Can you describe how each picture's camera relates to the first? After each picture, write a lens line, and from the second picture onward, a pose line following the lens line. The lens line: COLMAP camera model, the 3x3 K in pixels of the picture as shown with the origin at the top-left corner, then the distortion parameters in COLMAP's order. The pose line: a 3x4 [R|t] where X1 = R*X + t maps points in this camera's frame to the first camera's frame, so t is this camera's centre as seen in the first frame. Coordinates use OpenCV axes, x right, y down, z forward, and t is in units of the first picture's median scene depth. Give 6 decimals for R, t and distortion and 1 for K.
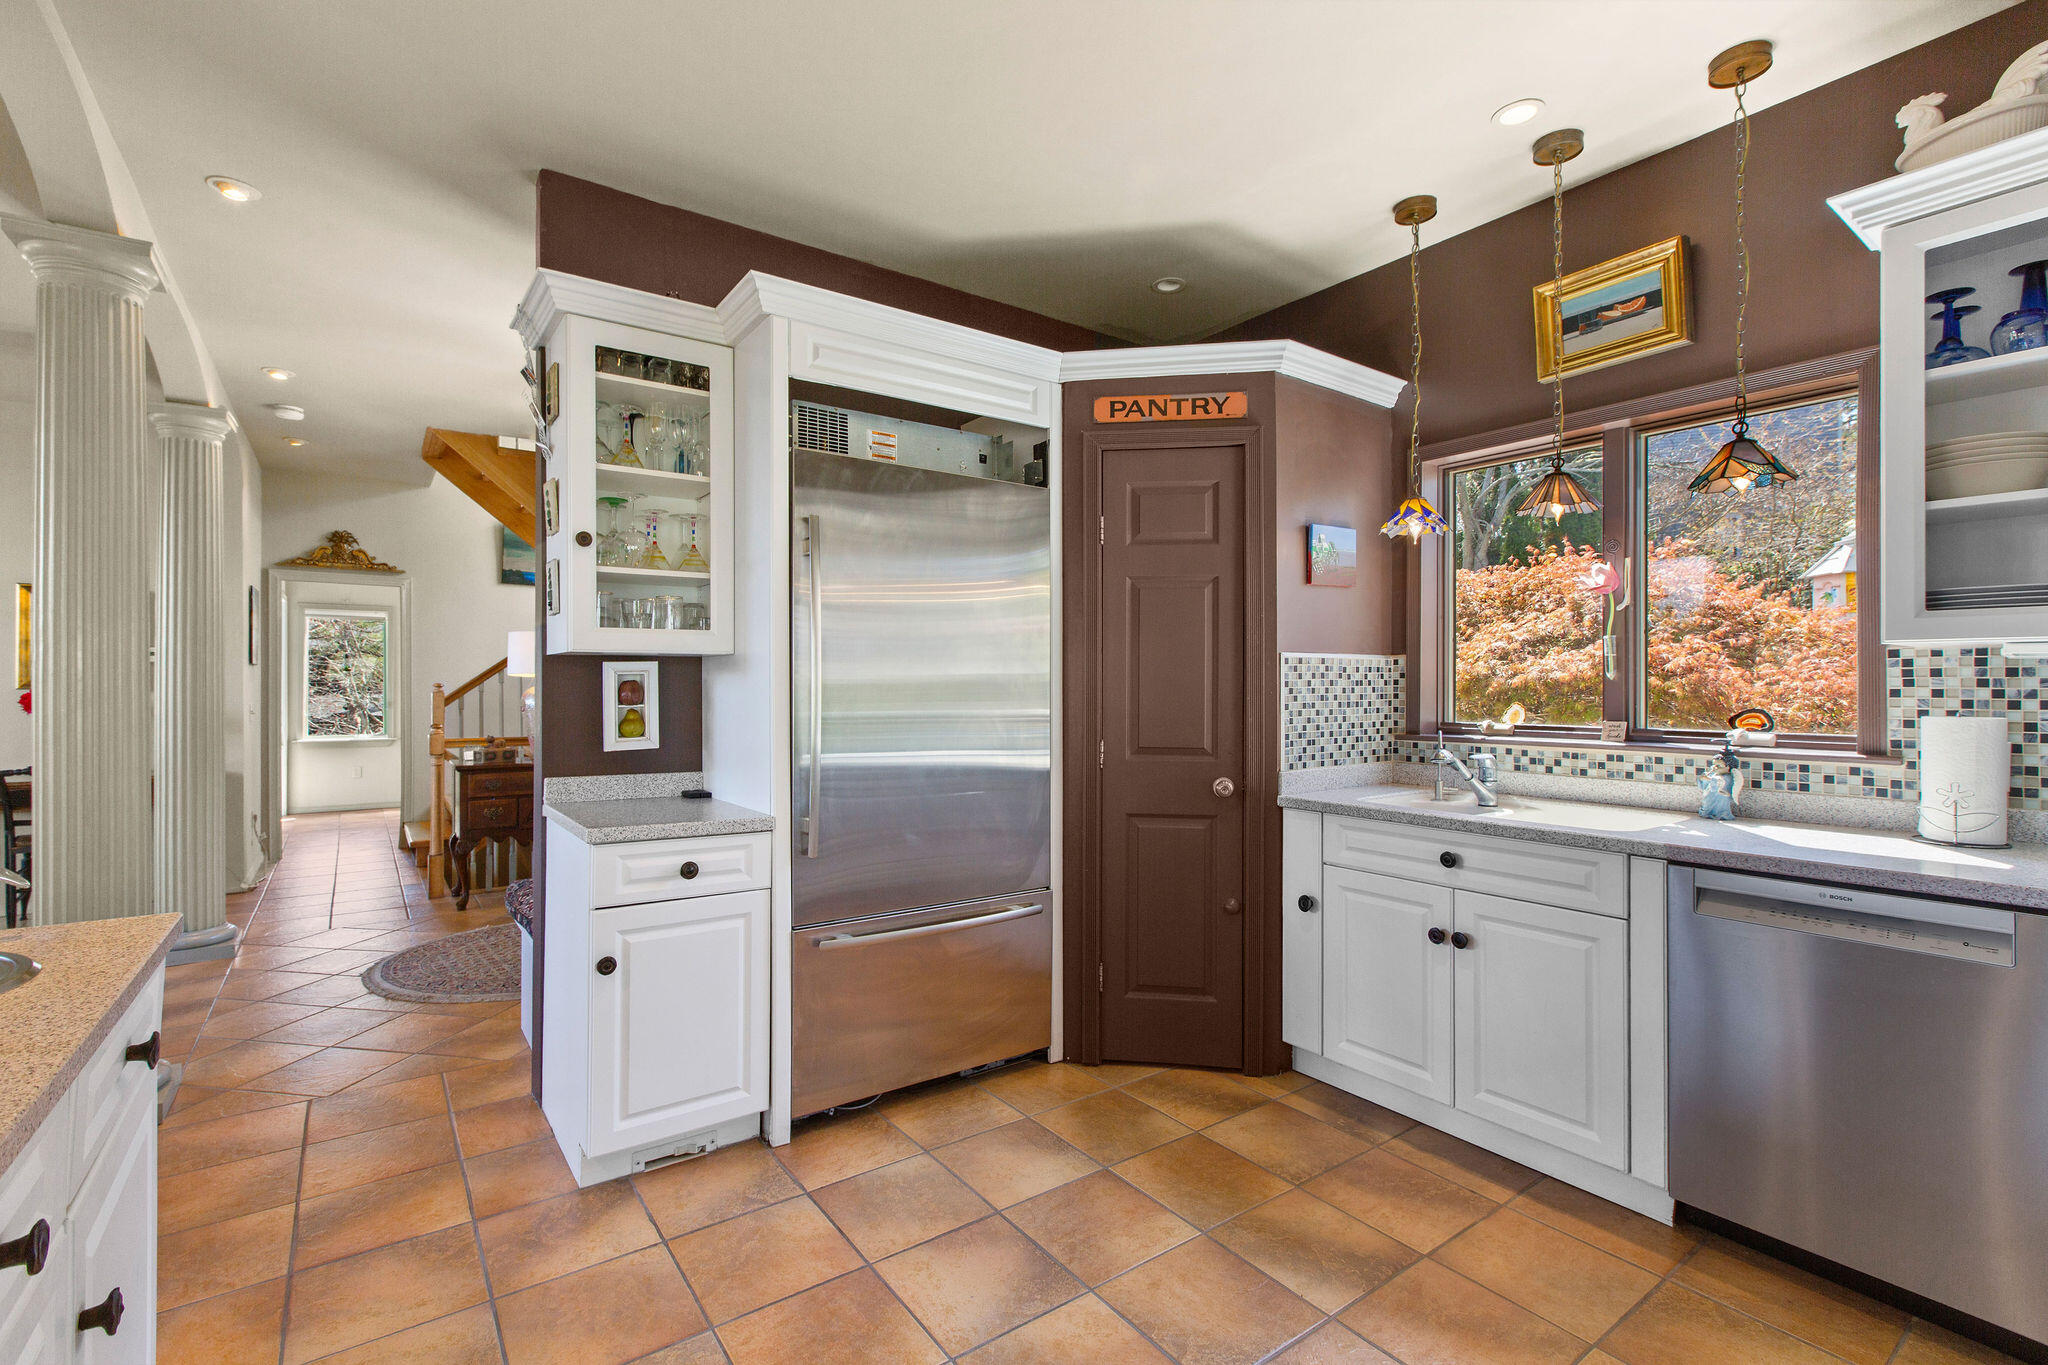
lens RADIAL K [[907.3, 0, 1015.6], [0, 907.3, 680.6], [0, 0, 1]] dist [0.001740, -0.000027]
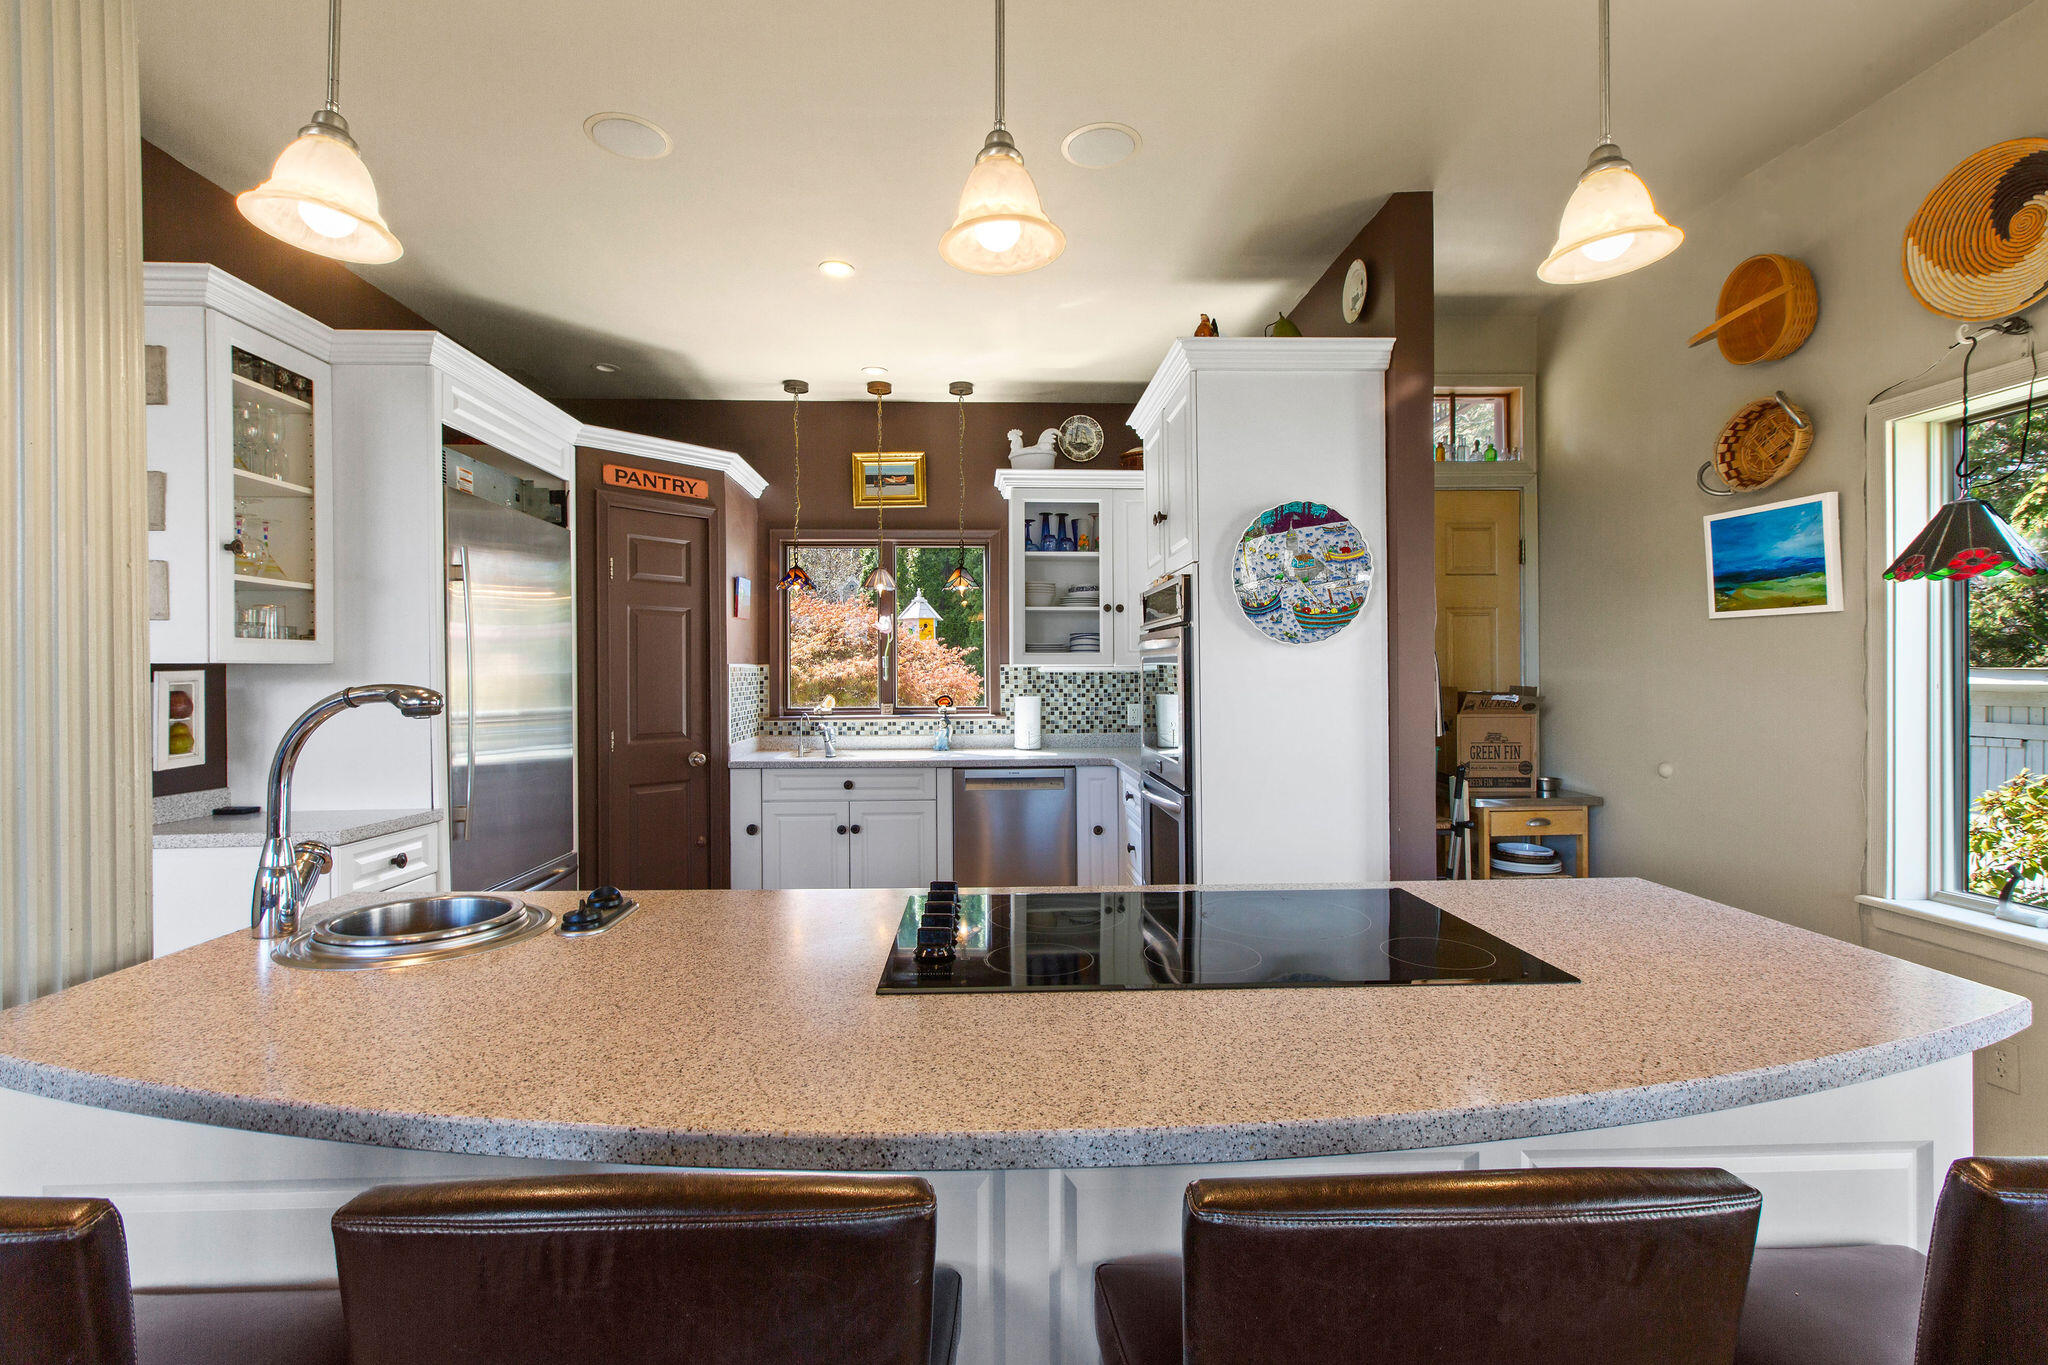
lens RADIAL K [[916.8, 0, 1010.0], [0, 916.8, 673.8], [0, 0, 1]] dist [-0.000058, 0.000002]
pose [[0.545882, -0.002800, 0.837857, -0.753597], [0.001436, 0.999996, 0.002406, -0.019136], [-0.837861, -0.000110, 0.545884, -0.205871]]
